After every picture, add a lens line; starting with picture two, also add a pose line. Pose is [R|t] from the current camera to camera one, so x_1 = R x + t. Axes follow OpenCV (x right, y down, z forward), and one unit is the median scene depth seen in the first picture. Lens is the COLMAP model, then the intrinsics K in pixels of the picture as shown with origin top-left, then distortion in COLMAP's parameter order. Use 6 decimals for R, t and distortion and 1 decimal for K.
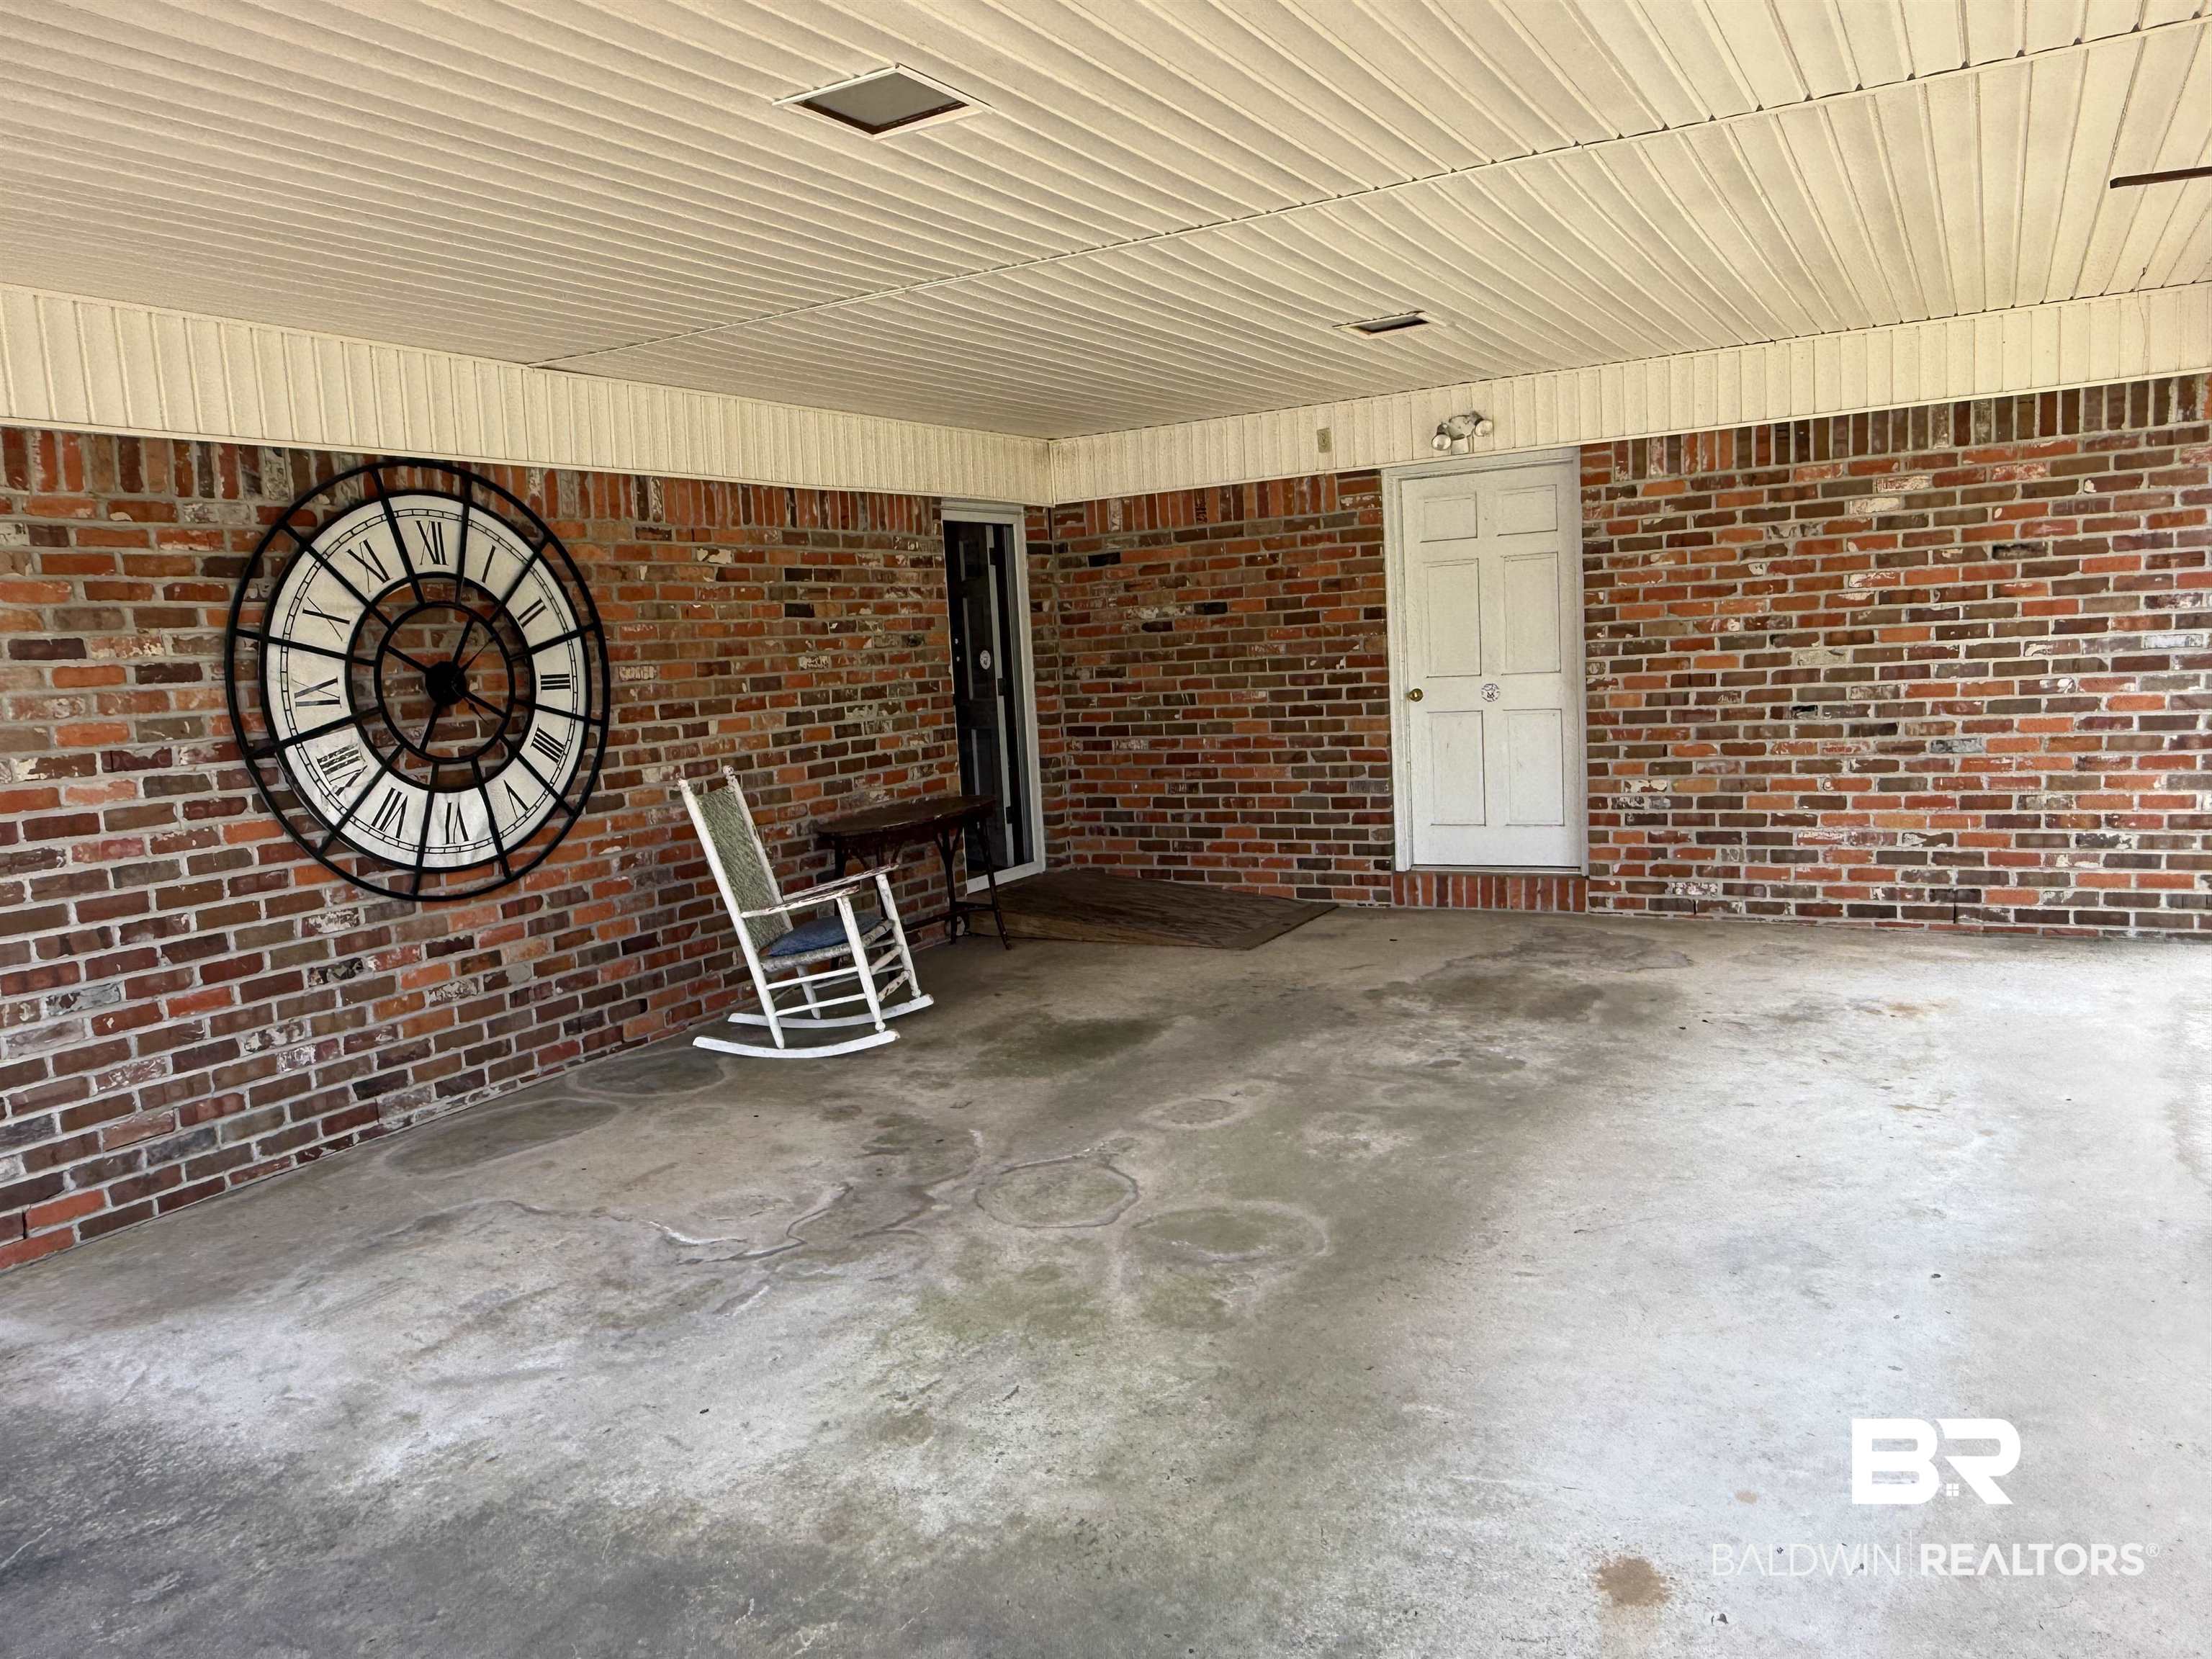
lens RADIAL K [[1556.0, 0, 1106.0], [0, 1556.0, 829.5], [0, 0, 1]] dist [0.005239, 0.001292]
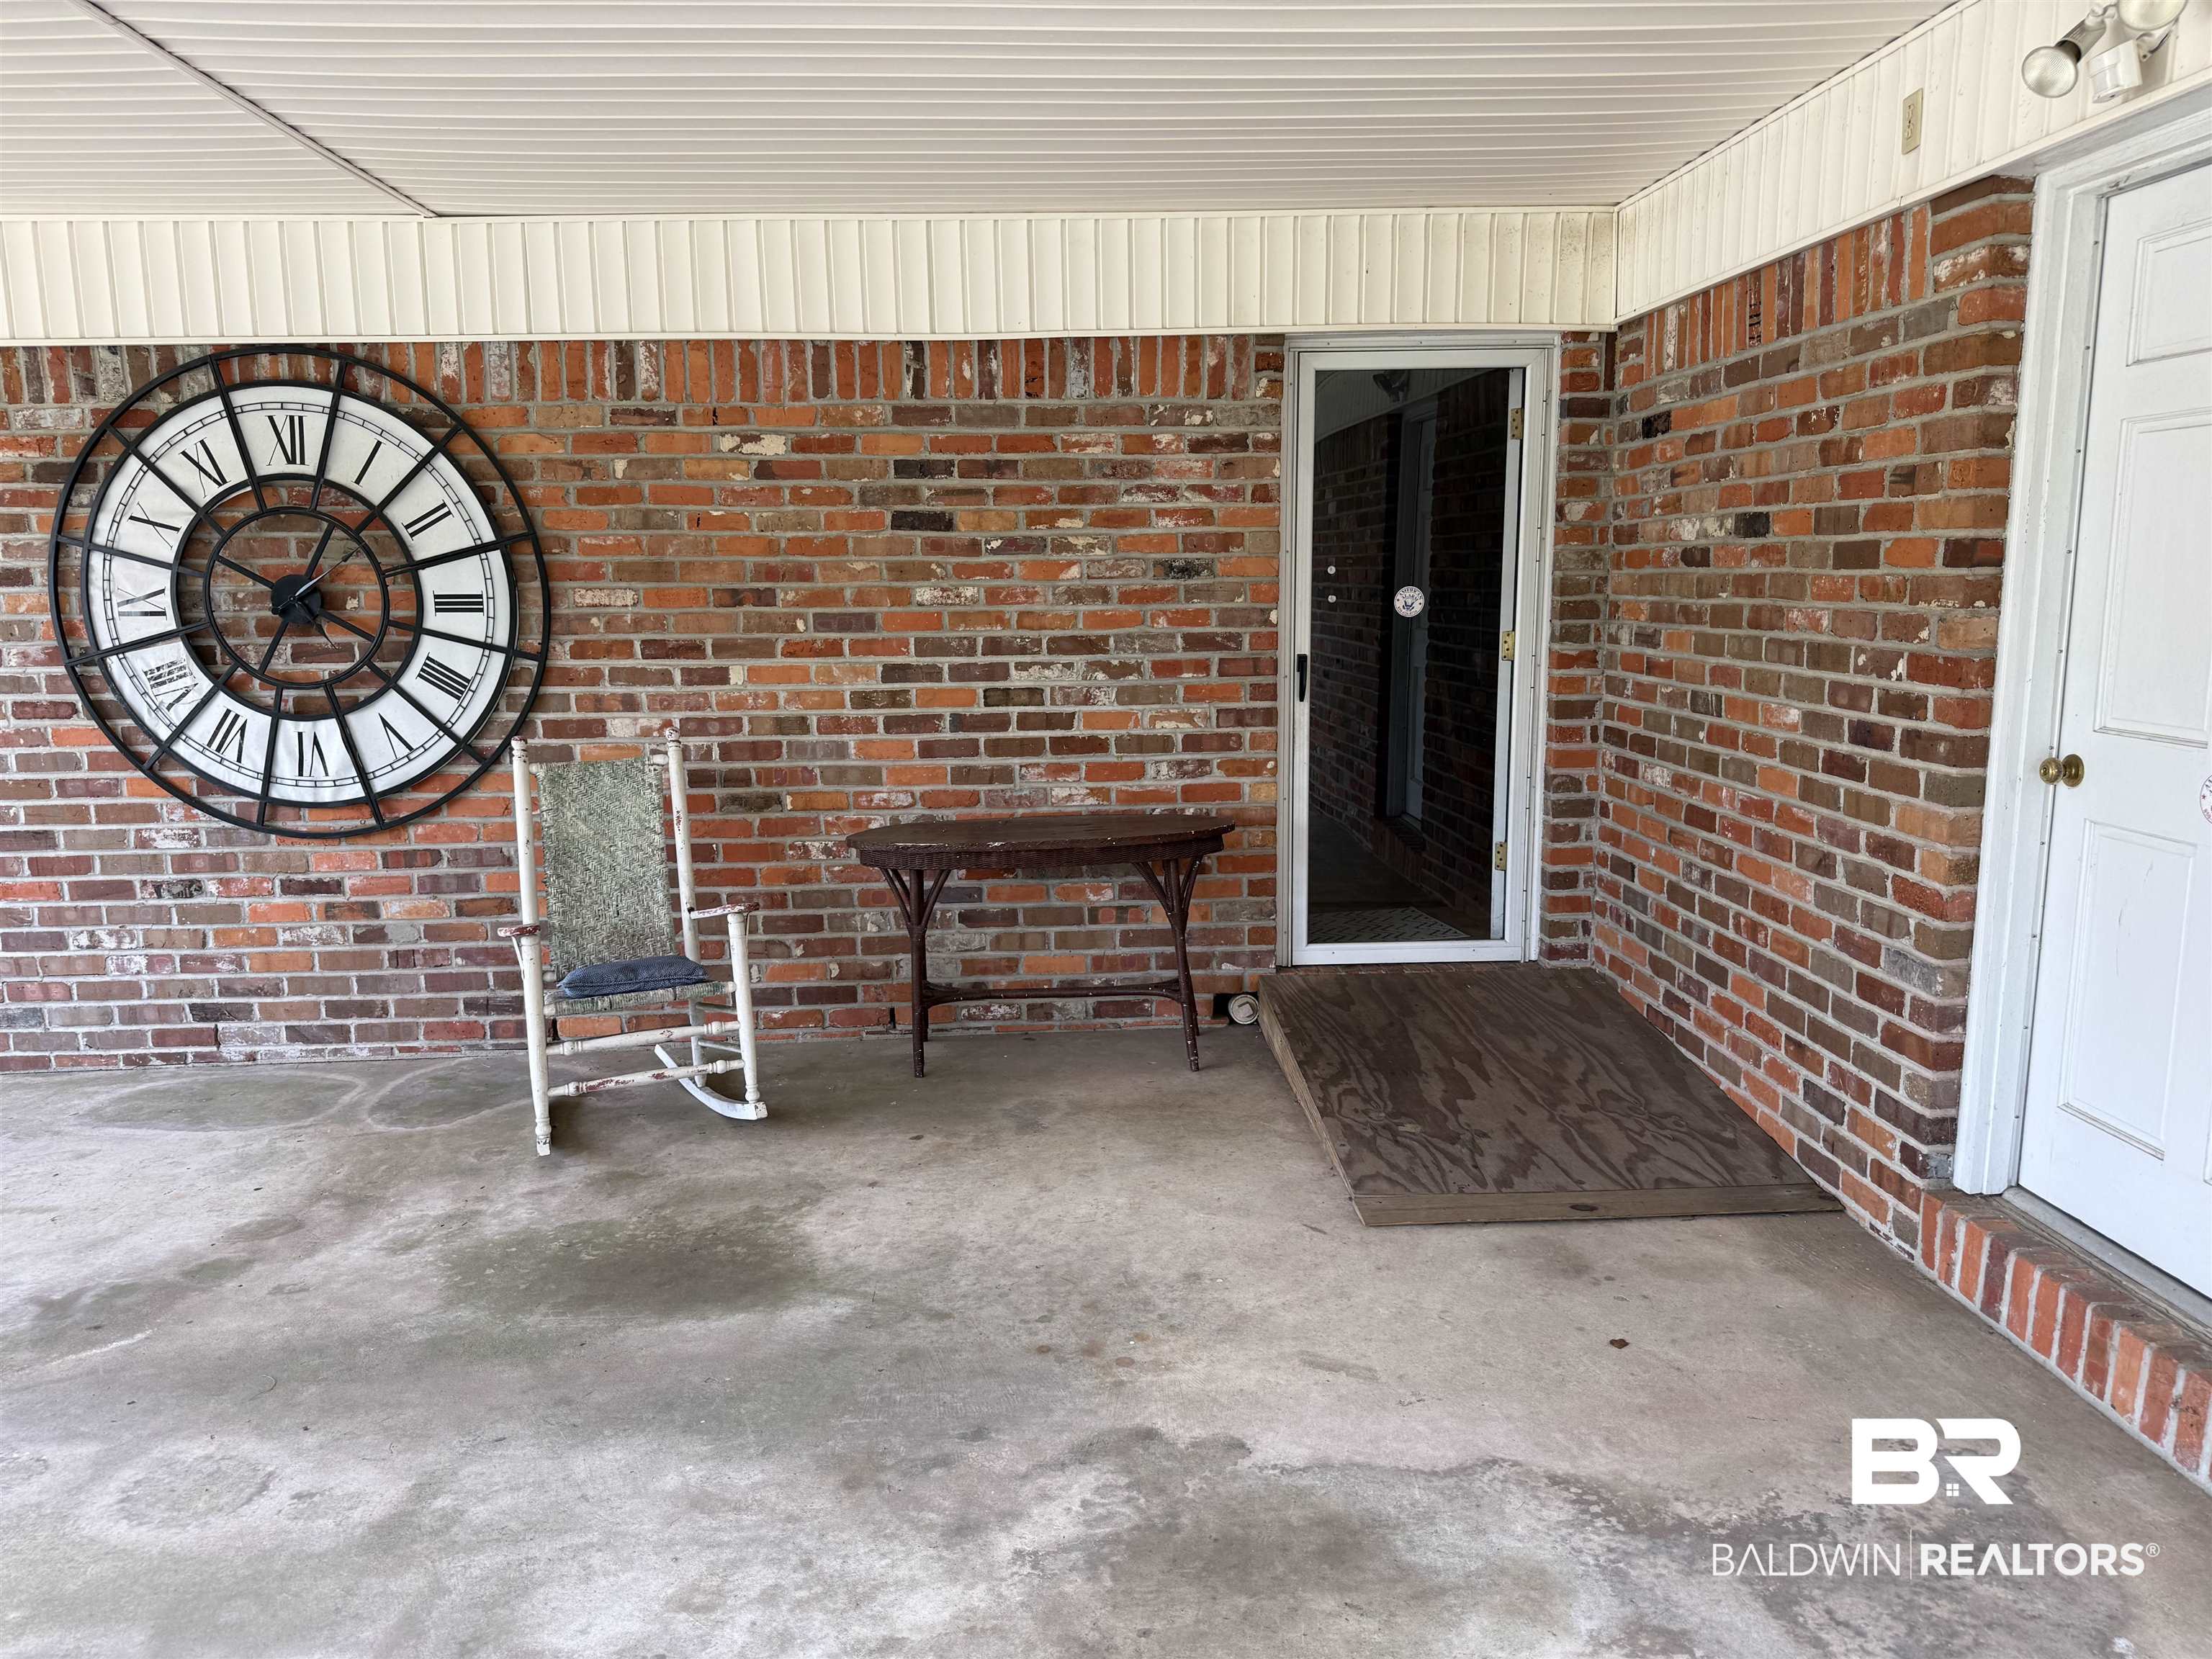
lens RADIAL K [[1549.3, 0, 1096.6], [0, 1549.3, 826.8], [0, 0, 1]] dist [0.086030, -0.108404]
pose [[0.541018, 0.187624, -0.819815, 0.563769], [-0.119830, 0.982049, 0.145674, -0.145172], [0.832431, 0.019426, 0.553789, 0.843184]]
